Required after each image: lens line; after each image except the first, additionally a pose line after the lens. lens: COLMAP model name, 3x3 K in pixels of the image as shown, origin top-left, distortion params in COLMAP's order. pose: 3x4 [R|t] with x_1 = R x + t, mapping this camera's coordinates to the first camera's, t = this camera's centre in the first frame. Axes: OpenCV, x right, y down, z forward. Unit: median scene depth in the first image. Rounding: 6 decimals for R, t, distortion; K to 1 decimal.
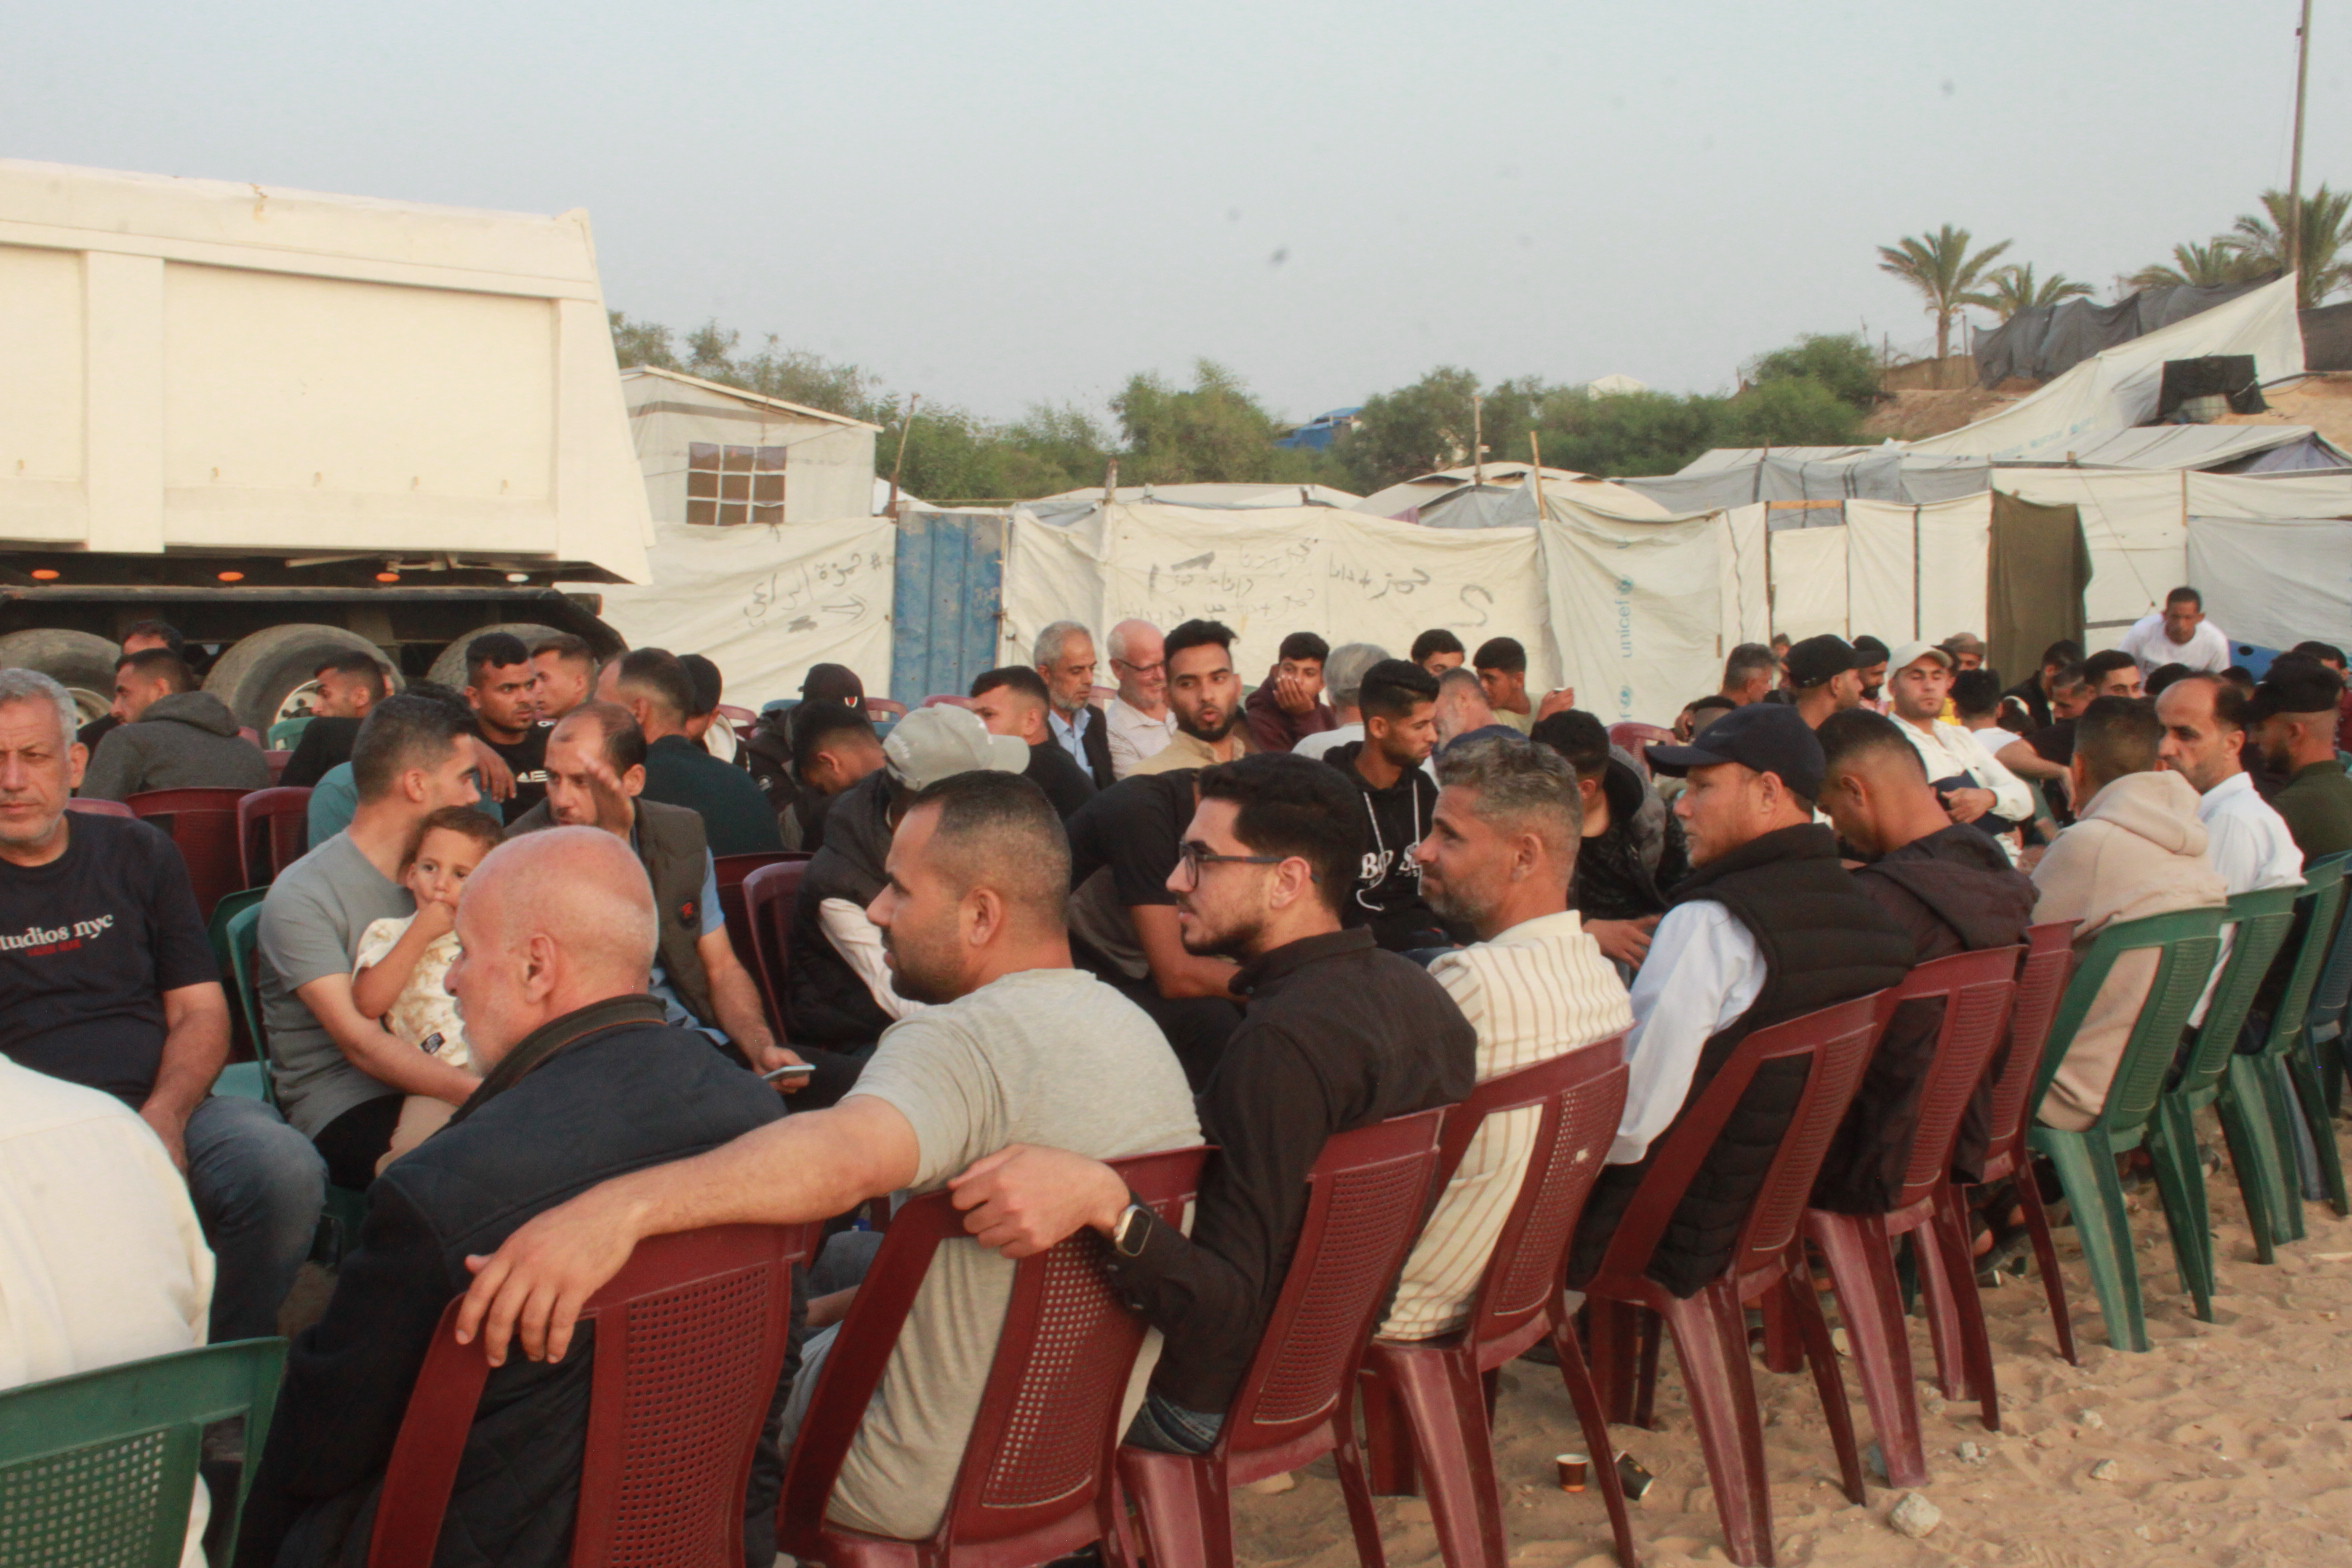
lens RADIAL K [[2648.5, 0, 1176.0], [0, 2648.5, 784.0], [0, 0, 1]] dist [-0.097585, 0.110269]
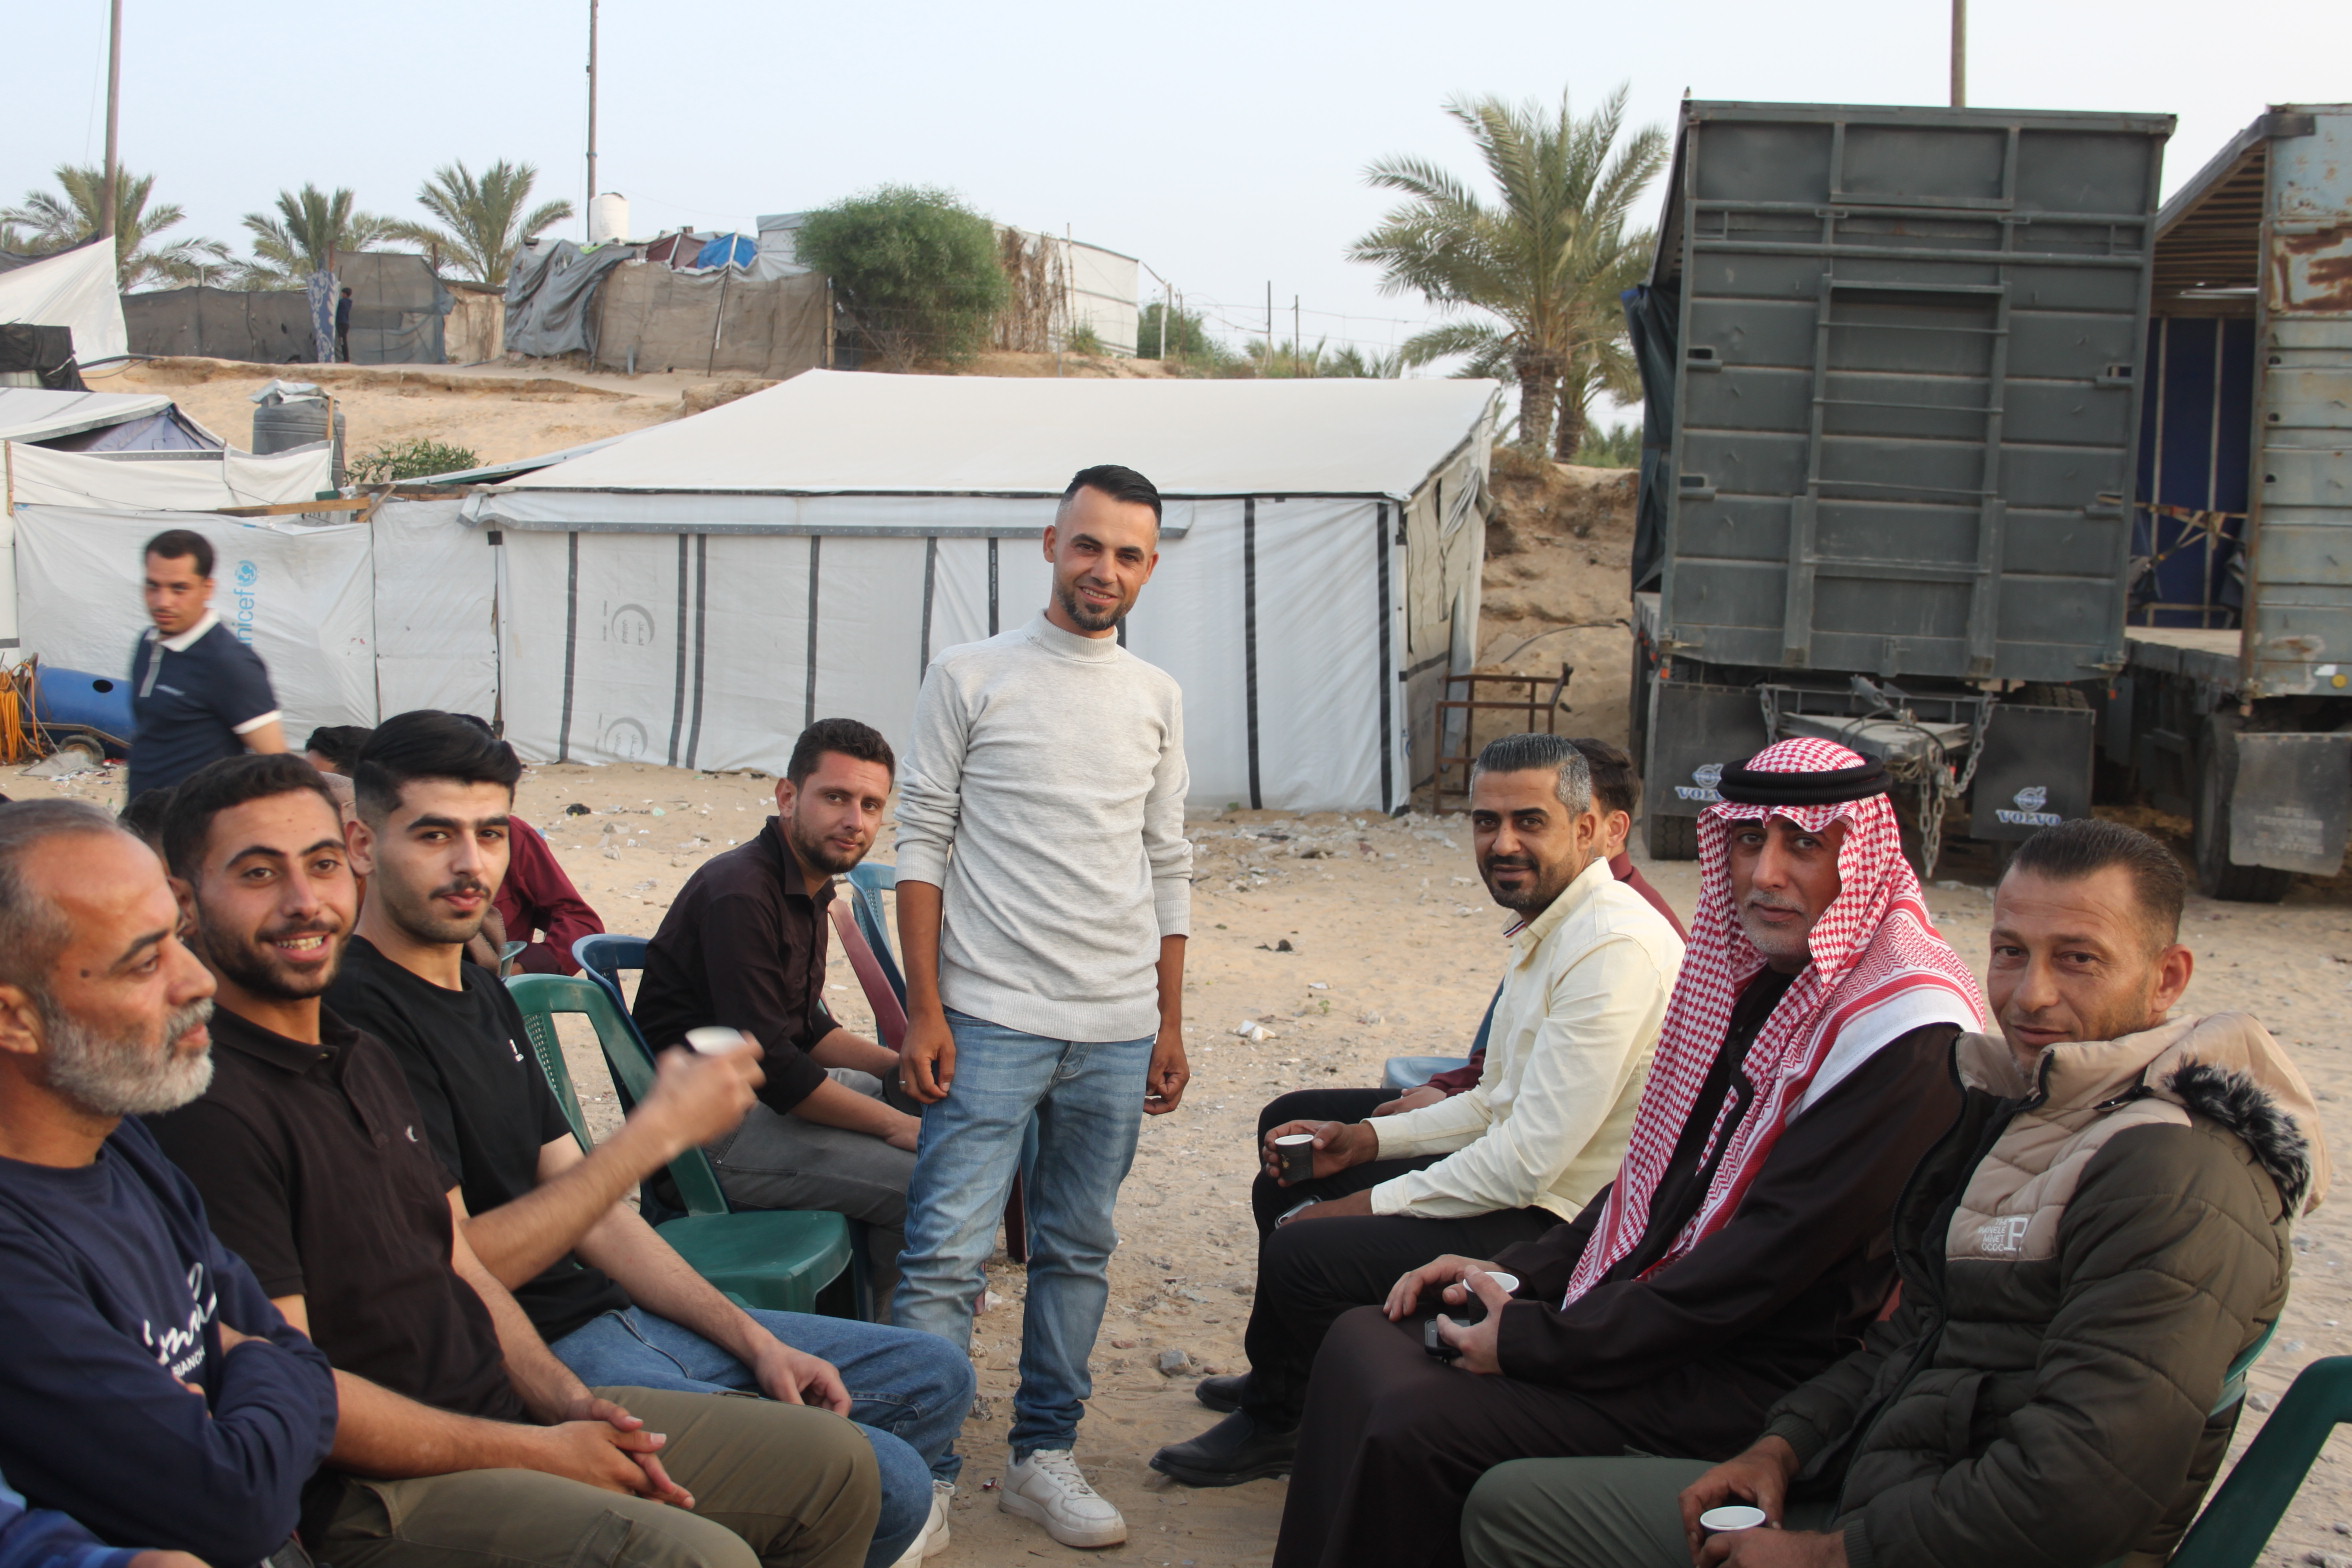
lens RADIAL K [[2648.5, 0, 1176.0], [0, 2648.5, 784.0], [0, 0, 1]] dist [-0.097585, 0.110269]
pose [[0.695646, -0.031264, 0.717704, 0.055455], [0.037217, 0.999279, 0.007456, -0.011014], [-0.717420, 0.021524, 0.696308, 0.166948]]
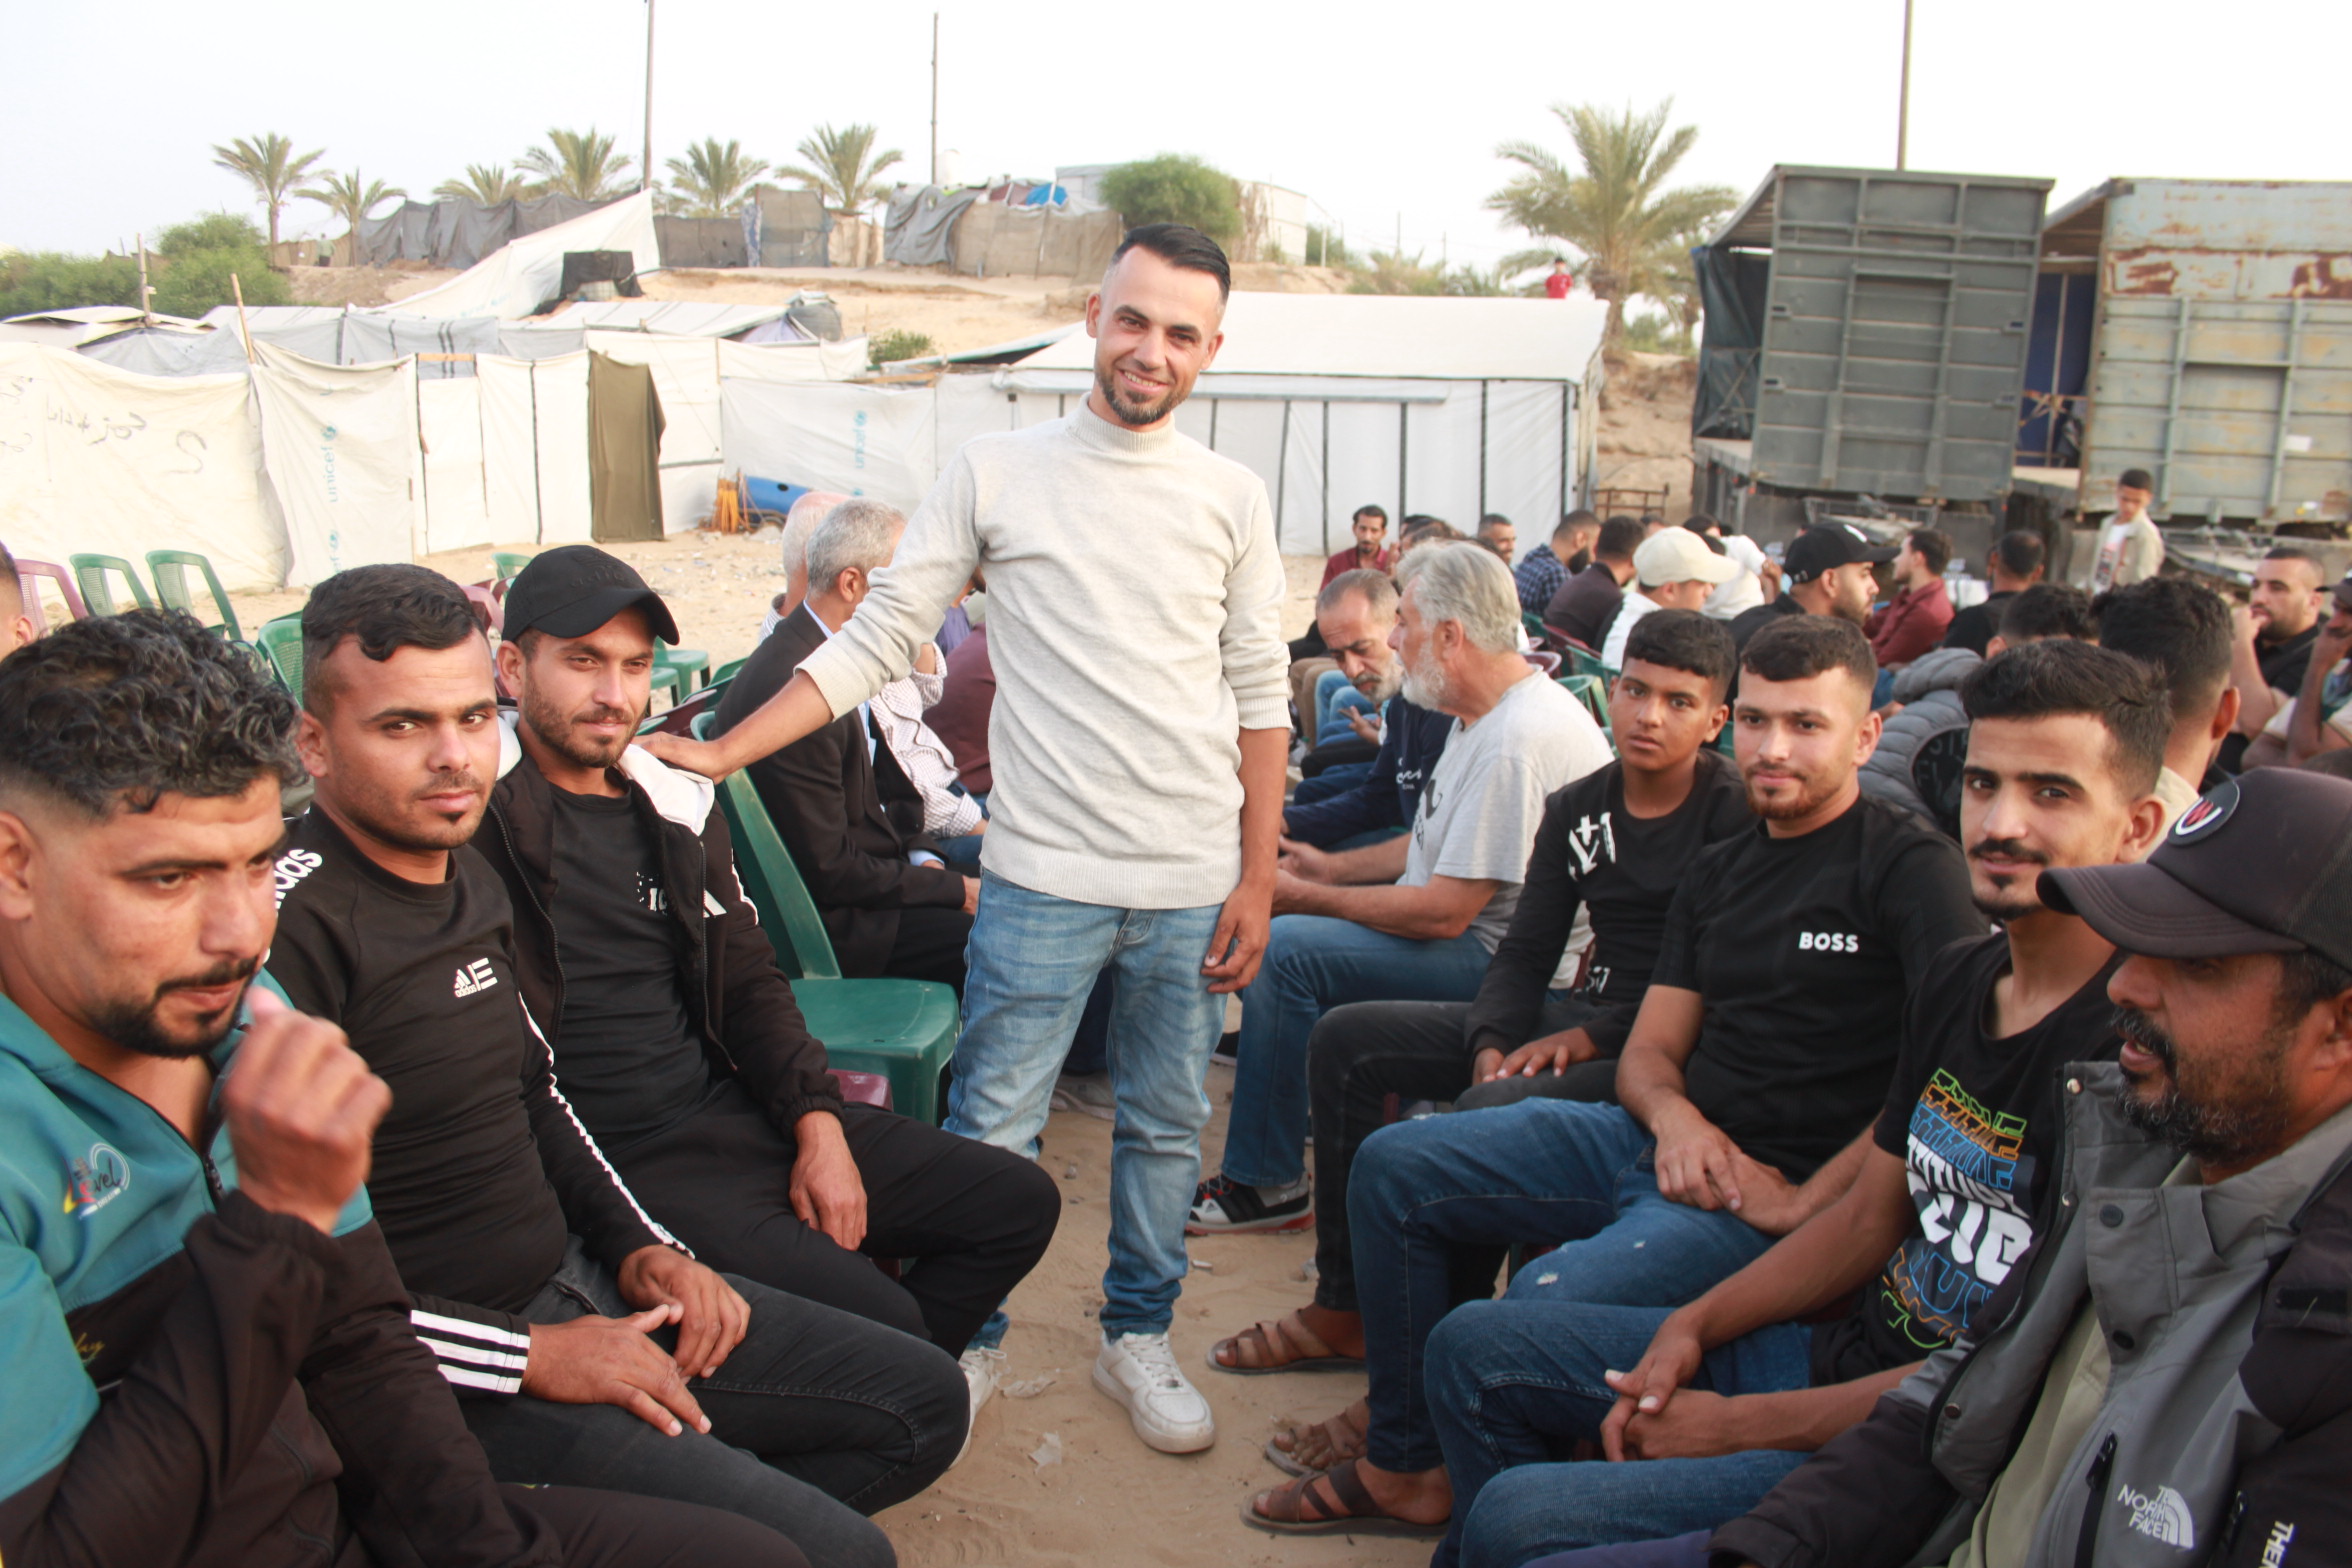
lens RADIAL K [[1952.2, 0, 1176.0], [0, 1952.2, 784.0], [0, 0, 1]] dist [-0.156461, 0.124602]
pose [[0.724021, -0.101903, 0.682209, -0.057715], [0.027824, 0.992537, 0.118728, -0.009646], [-0.689217, -0.066980, 0.721453, 0.128241]]
